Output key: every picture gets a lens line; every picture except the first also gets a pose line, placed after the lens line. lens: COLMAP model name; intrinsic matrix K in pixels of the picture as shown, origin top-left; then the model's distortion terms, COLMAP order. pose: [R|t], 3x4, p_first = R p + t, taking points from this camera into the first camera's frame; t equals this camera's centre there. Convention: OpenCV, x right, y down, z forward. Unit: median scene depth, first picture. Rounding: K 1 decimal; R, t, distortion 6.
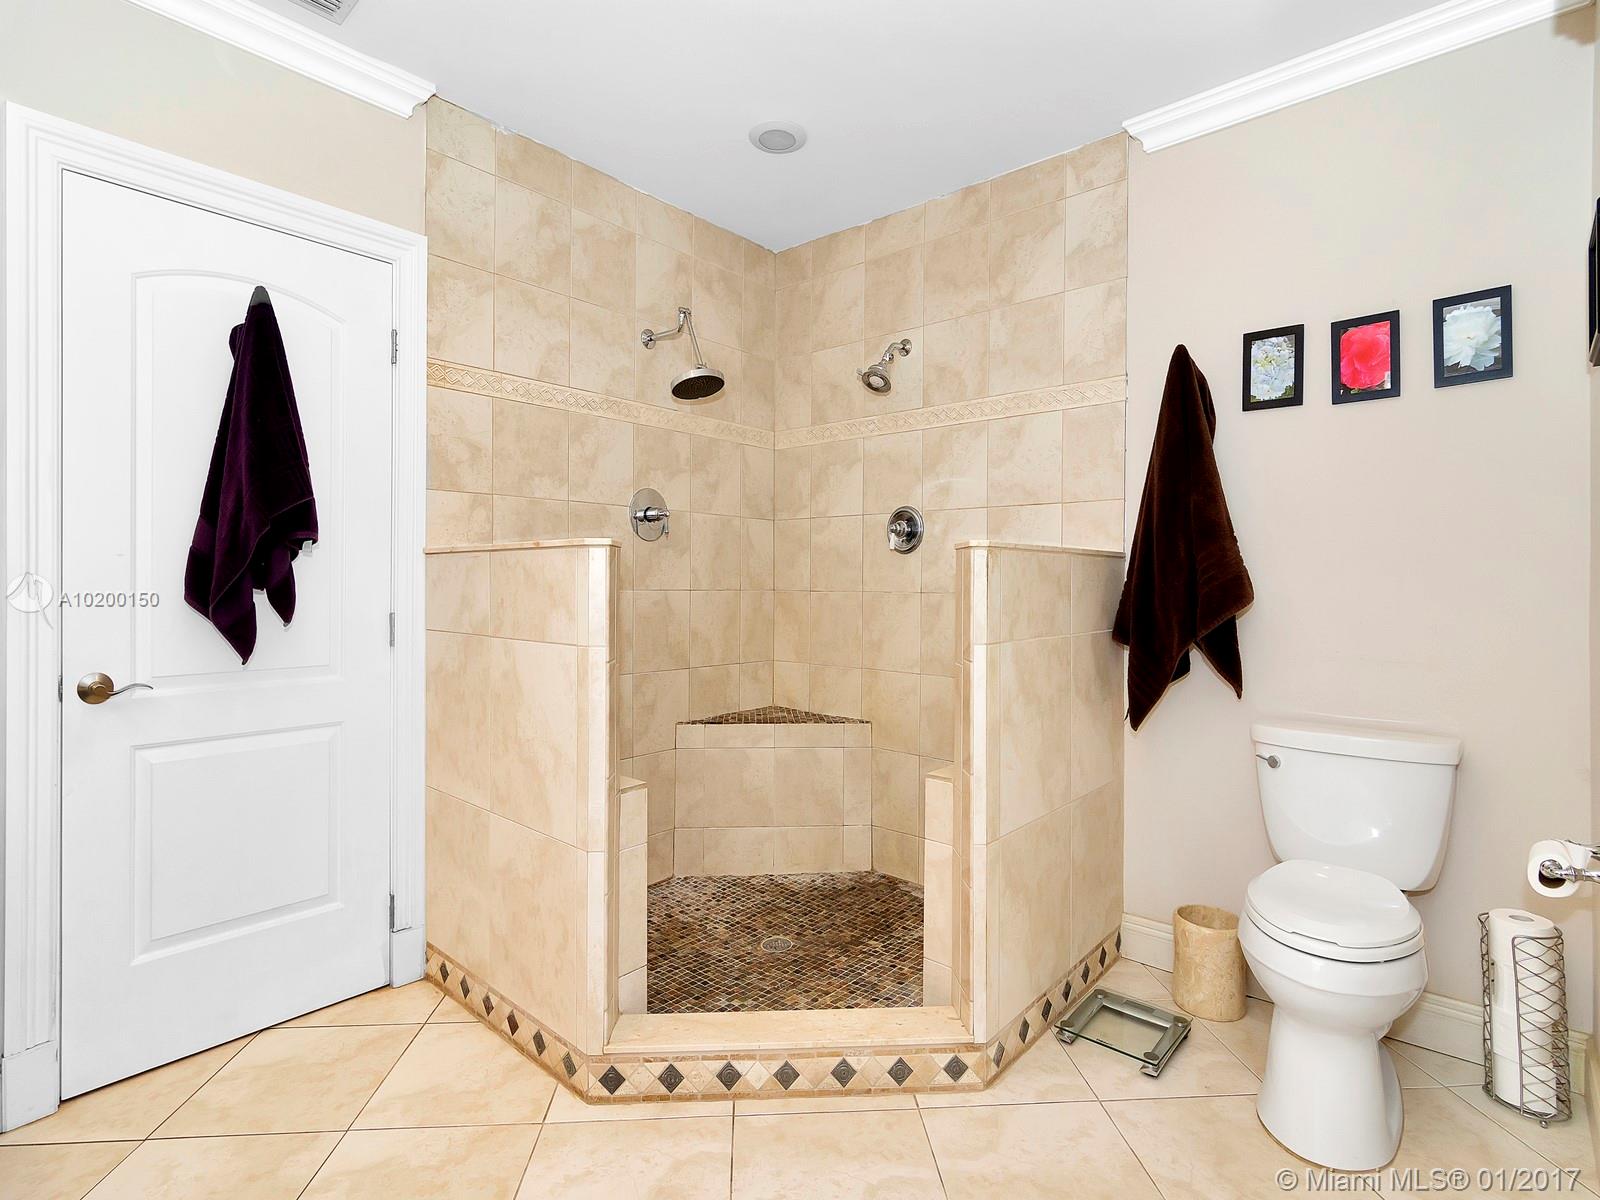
lens RADIAL K [[769.2, 0, 800.0], [0, 769.2, 600.0], [0, 0, 1]] dist [0.001285, 0.000304]
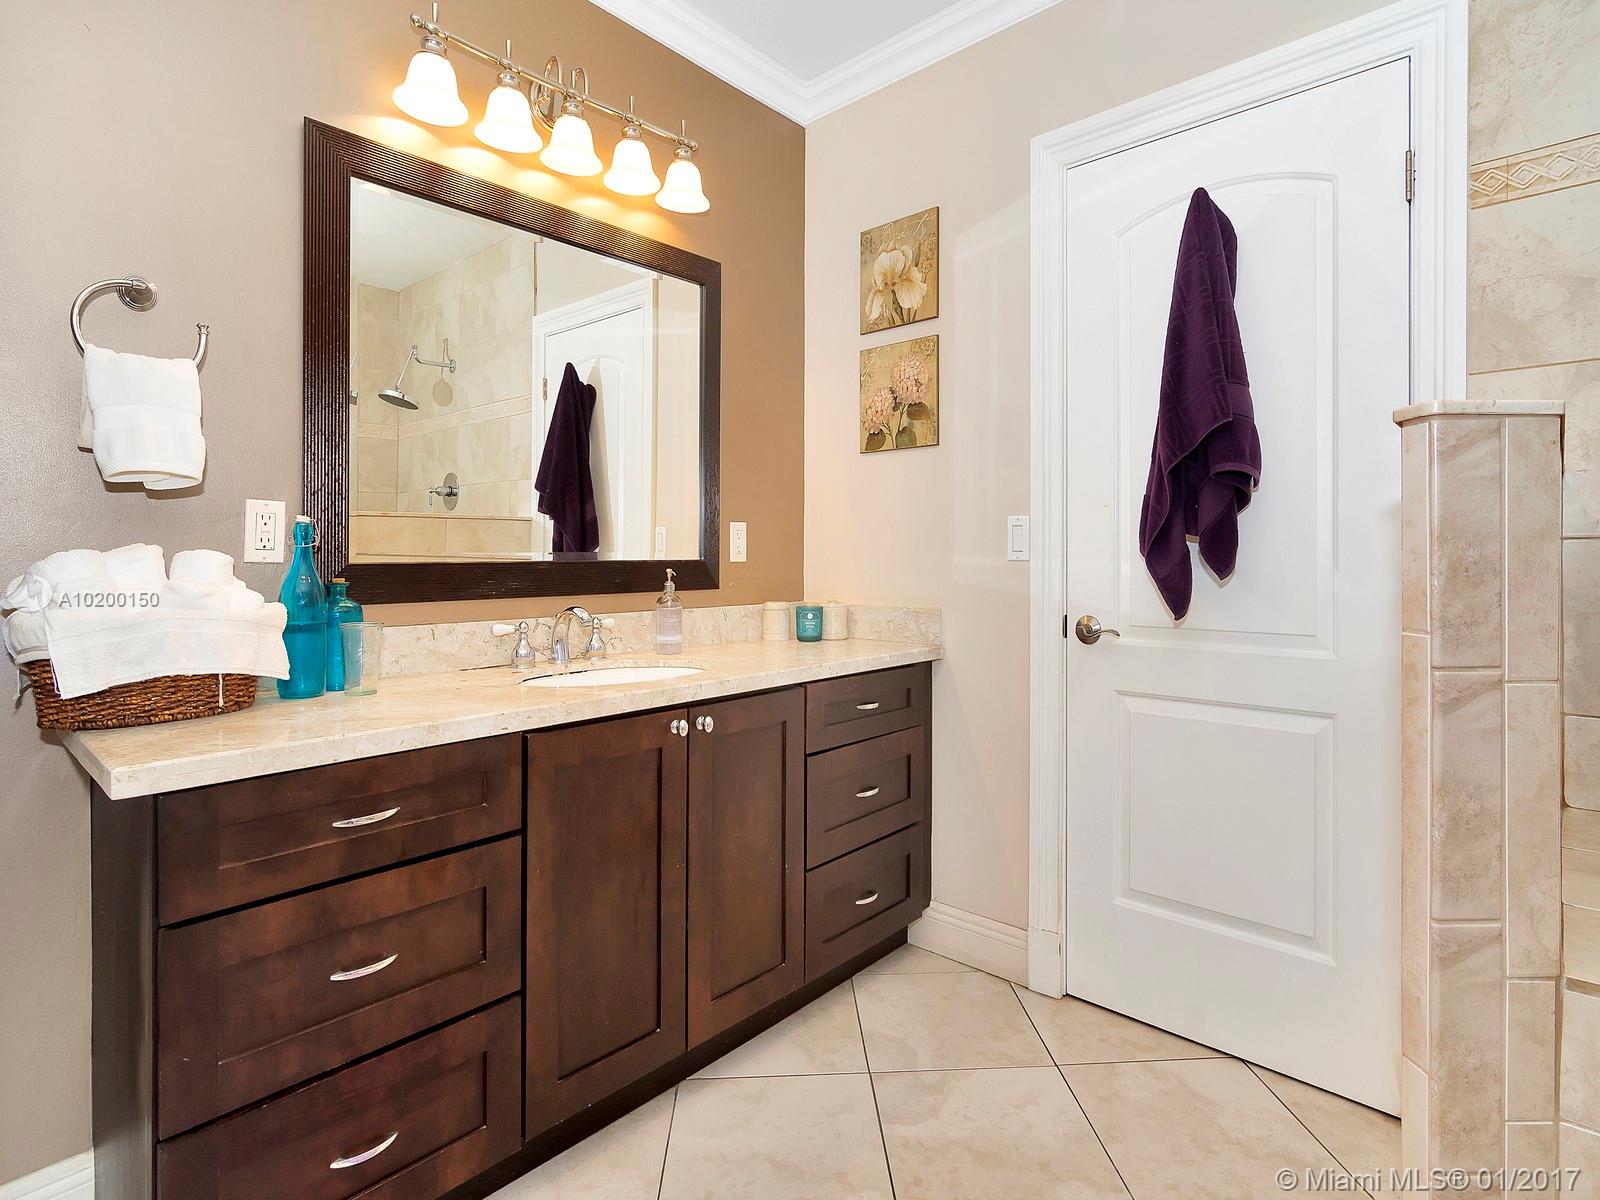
lens RADIAL K [[818.0, 0, 802.2], [0, 818.0, 549.7], [0, 0, 1]] dist [0.001421, -0.000365]
pose [[-0.010206, -0.009287, -0.999905, 0.288532], [-0.014165, 0.999858, -0.009142, 0.019722], [0.999848, 0.014071, -0.010336, 0.708031]]
